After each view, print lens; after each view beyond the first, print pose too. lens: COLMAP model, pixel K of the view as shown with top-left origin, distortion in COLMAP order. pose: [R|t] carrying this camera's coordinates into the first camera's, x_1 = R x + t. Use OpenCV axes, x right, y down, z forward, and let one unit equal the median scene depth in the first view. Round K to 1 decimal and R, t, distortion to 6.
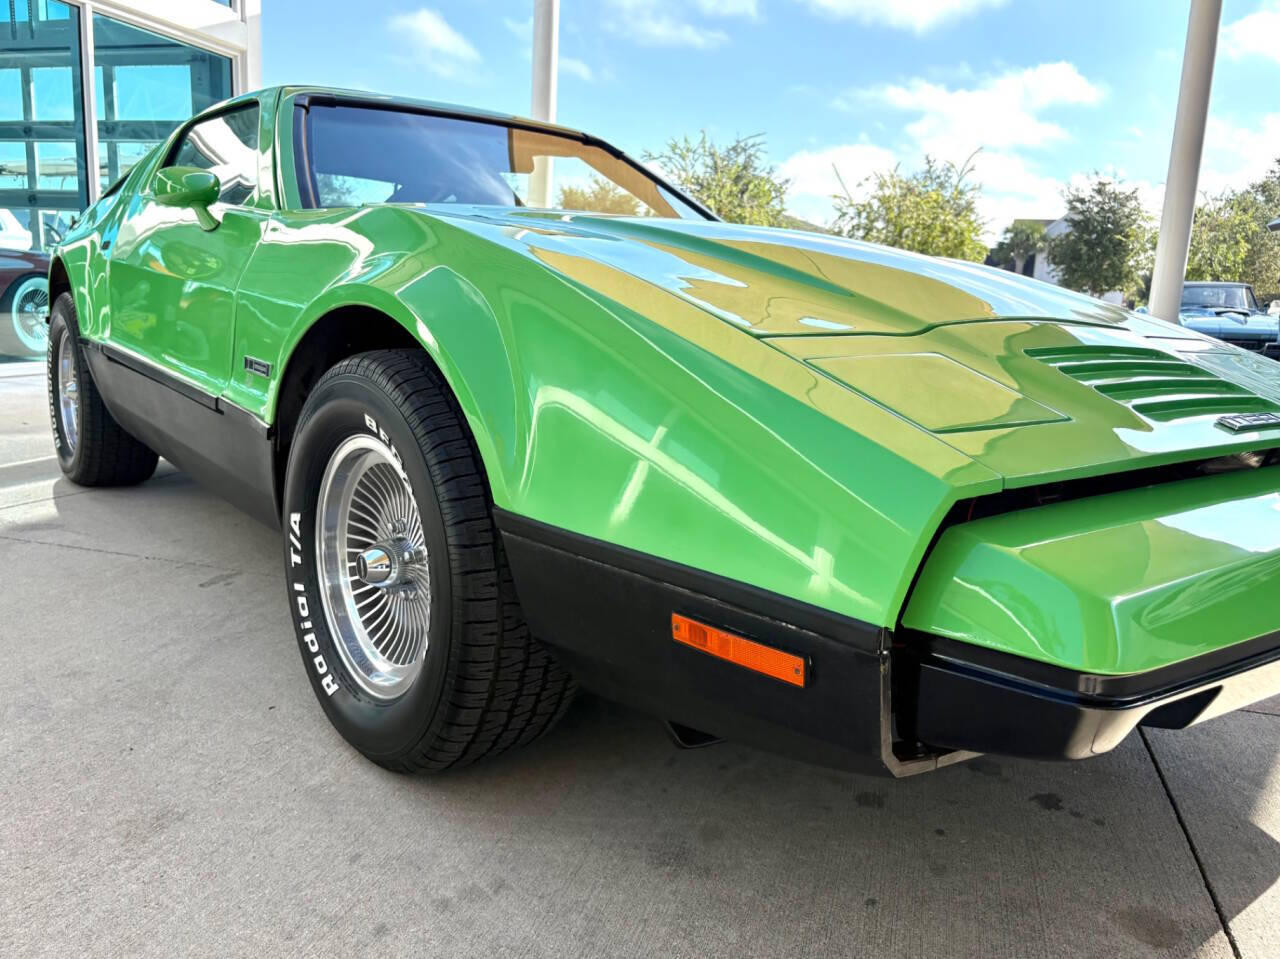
lens RADIAL K [[1085.4, 0, 629.3], [0, 1085.4, 478.8], [0, 0, 1]] dist [-0.003121, 0.057447]
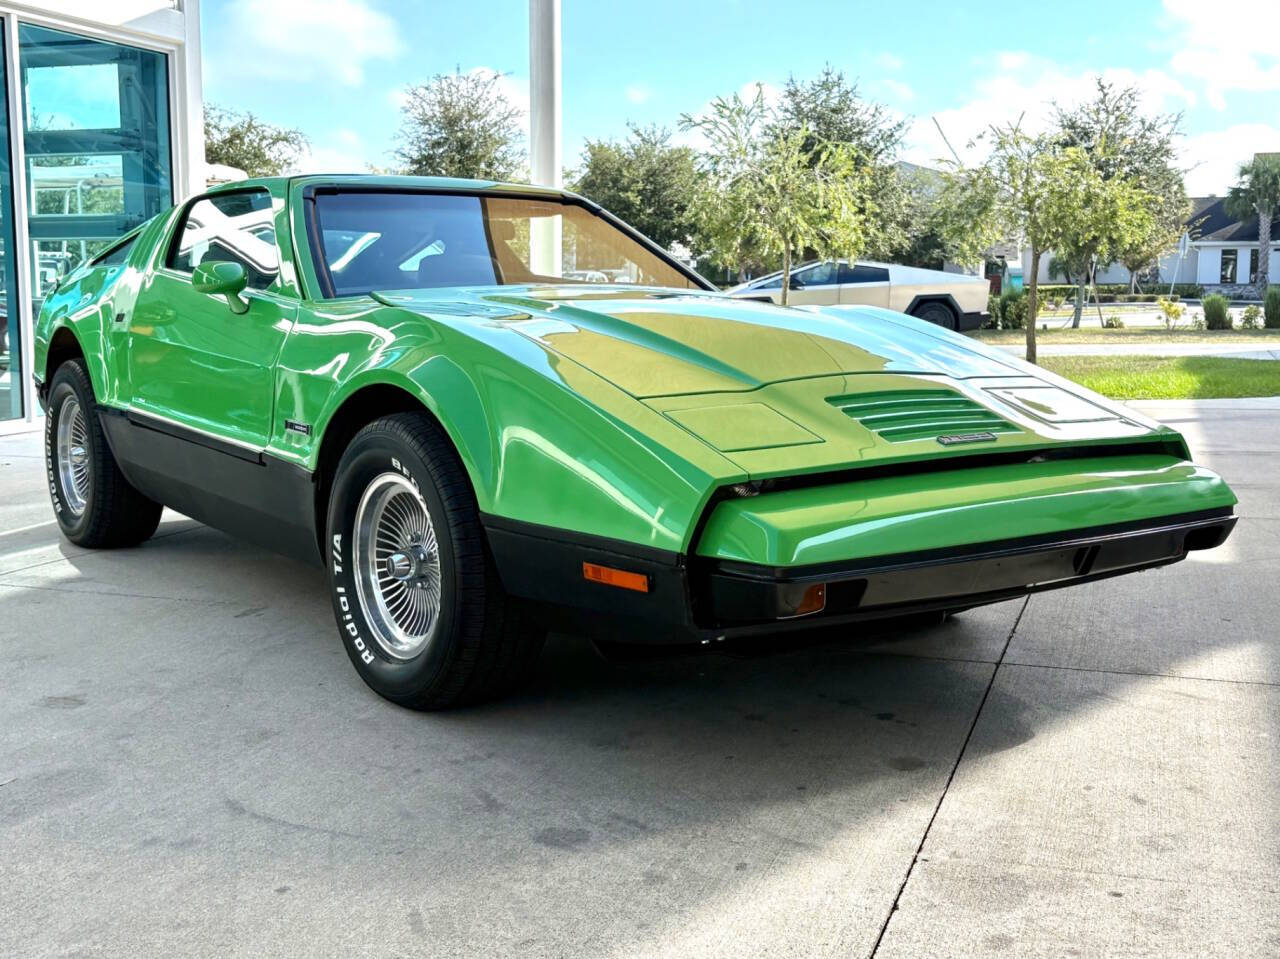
lens RADIAL K [[1700.8, 0, 640.0], [0, 1700.8, 479.5], [0, 0, 1]] dist [0.208836, -0.816590]
pose [[0.998194, -0.039844, -0.044965, 0.163244], [0.037442, 0.997889, -0.053057, 0.087904], [0.046984, 0.051277, 0.997579, -1.081621]]
